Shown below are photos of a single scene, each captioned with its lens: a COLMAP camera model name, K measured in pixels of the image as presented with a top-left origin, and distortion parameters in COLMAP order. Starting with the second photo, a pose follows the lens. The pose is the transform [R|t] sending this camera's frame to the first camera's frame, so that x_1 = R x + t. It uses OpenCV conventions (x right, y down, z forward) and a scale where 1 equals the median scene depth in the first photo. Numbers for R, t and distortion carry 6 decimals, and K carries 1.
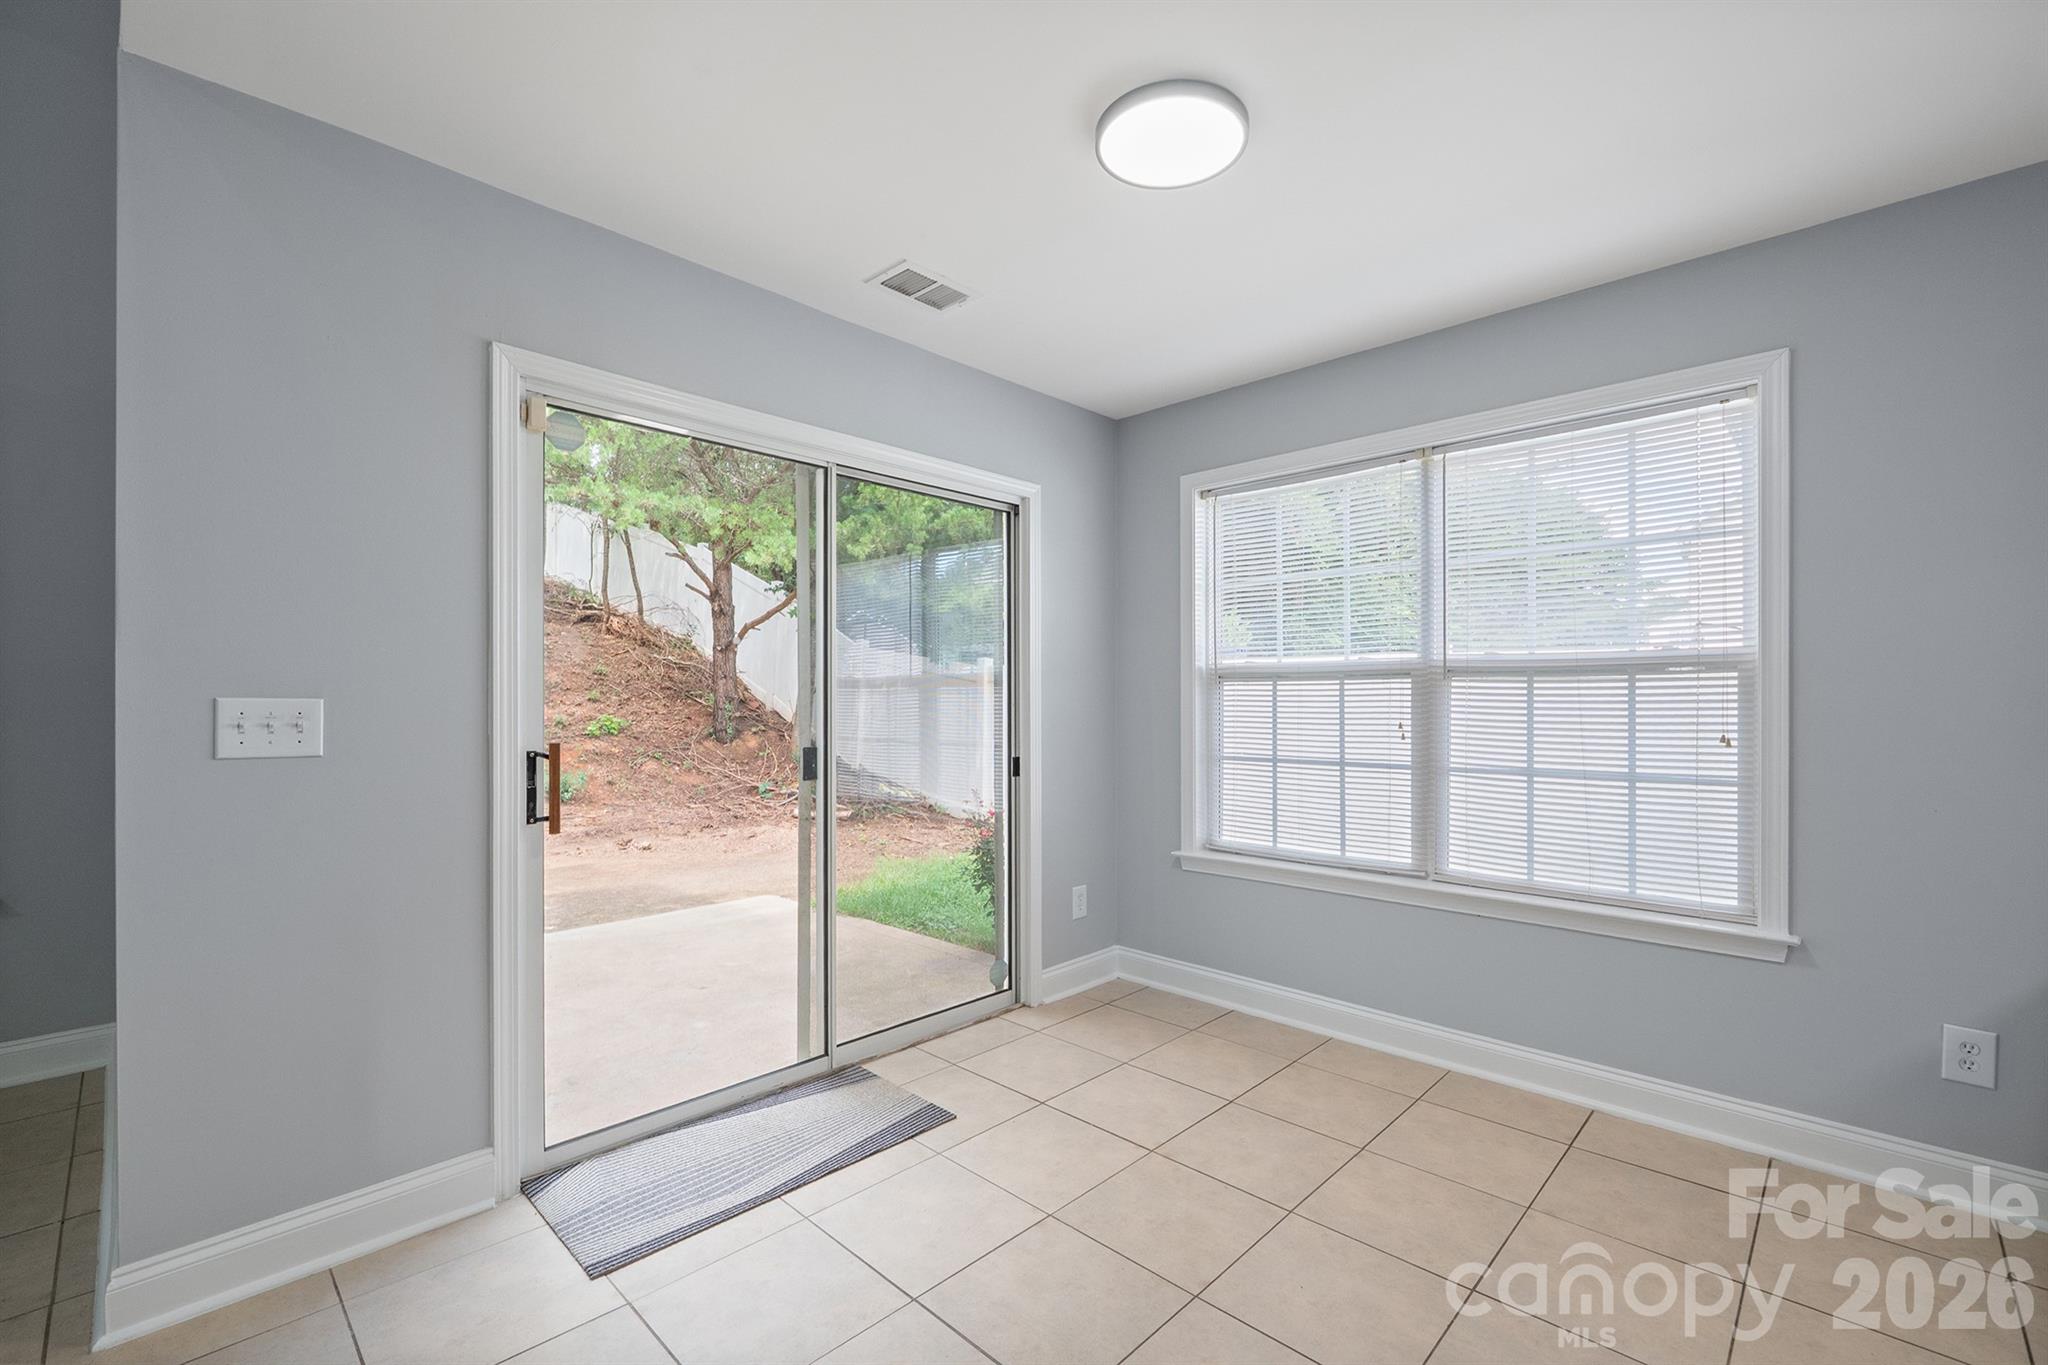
lens RADIAL K [[867.3, 0, 1034.0], [0, 867.3, 697.2], [0, 0, 1]] dist [-0.007858, -0.000233]
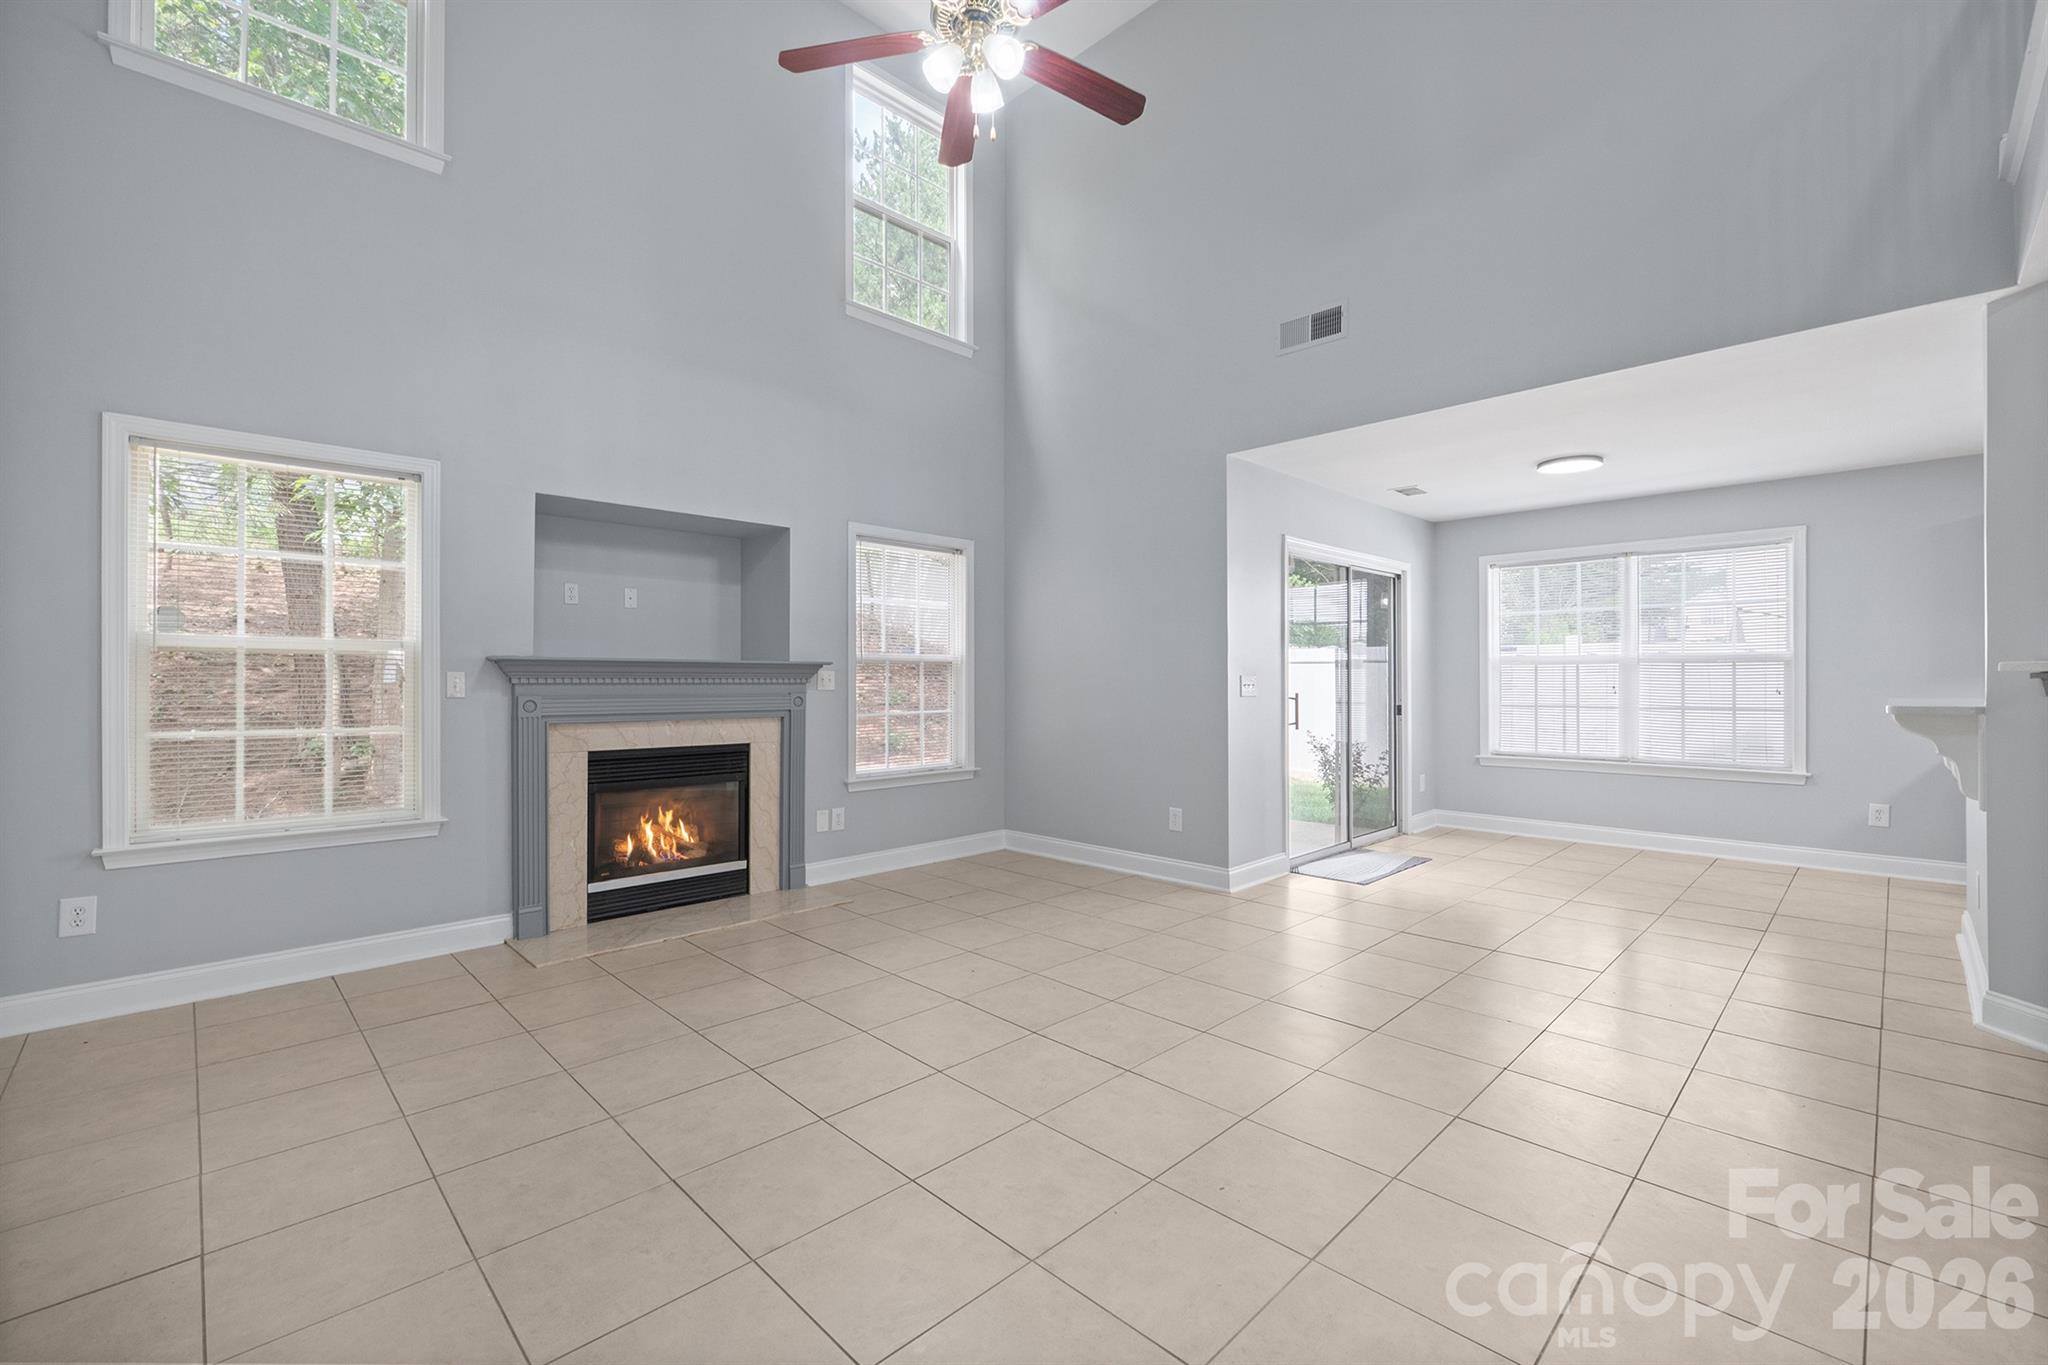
lens RADIAL K [[865.6, 0, 1029.6], [0, 865.6, 678.3], [0, 0, 1]] dist [-0.003236, -0.000517]
pose [[0.999730, -0.003526, -0.022987, -0.992732], [0.003629, 0.999983, 0.004467, -0.002410], [0.022971, -0.004549, 0.999726, -1.171818]]
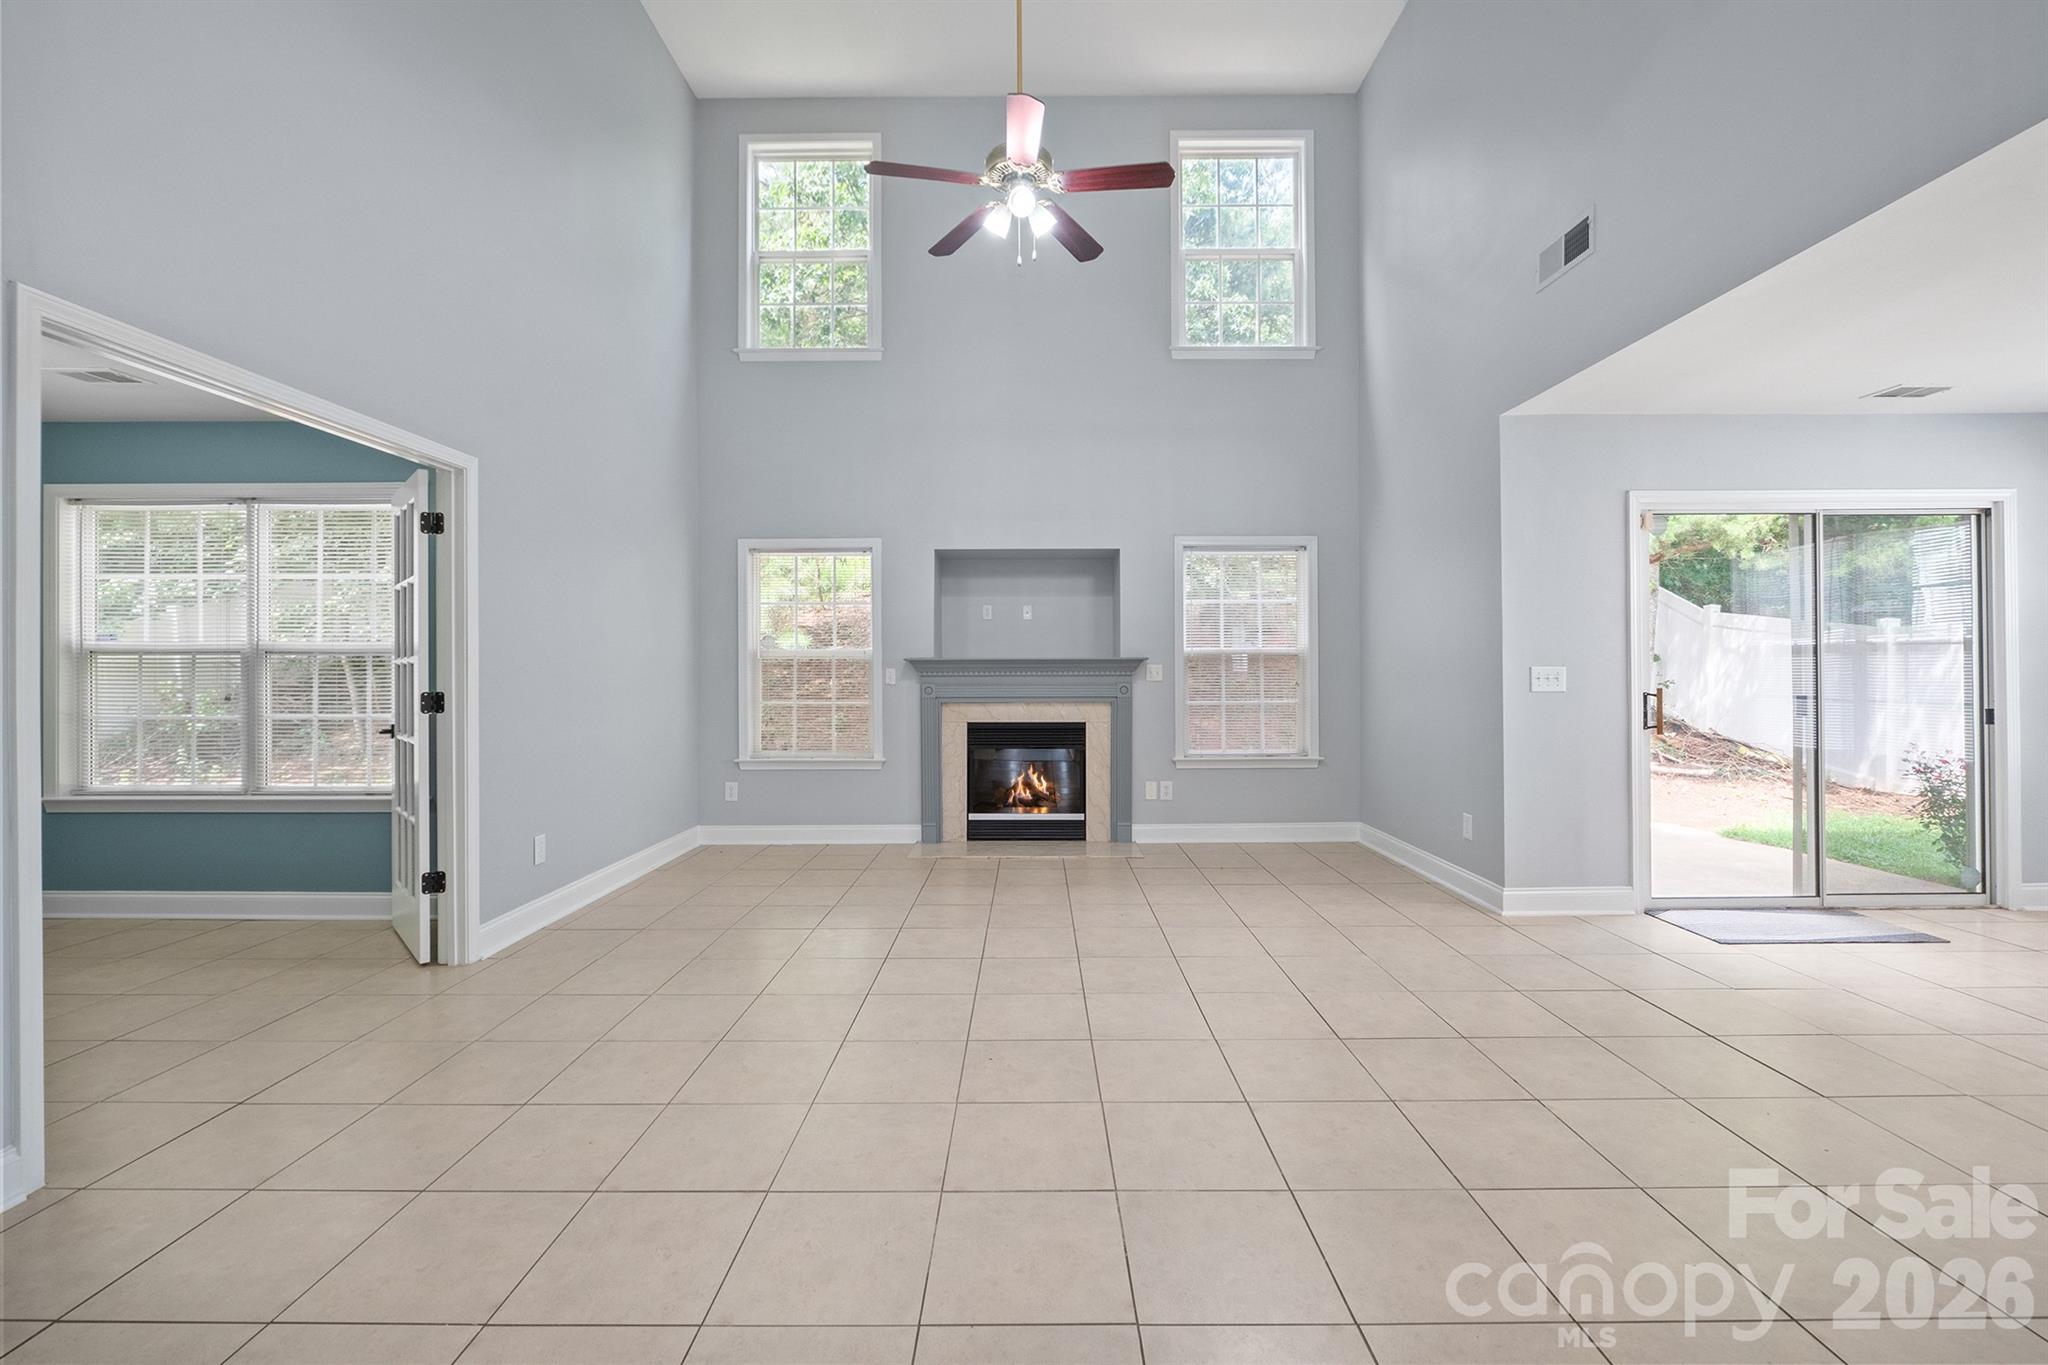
lens RADIAL K [[856.6, 0, 1025.3], [0, 856.6, 669.6], [0, 0, 1]] dist [-0.004575, -0.000681]
pose [[0.690654, -0.006464, -0.723156, -0.117353], [0.010864, 0.999940, 0.001438, -0.006043], [0.723103, -0.008850, 0.690683, -1.074322]]
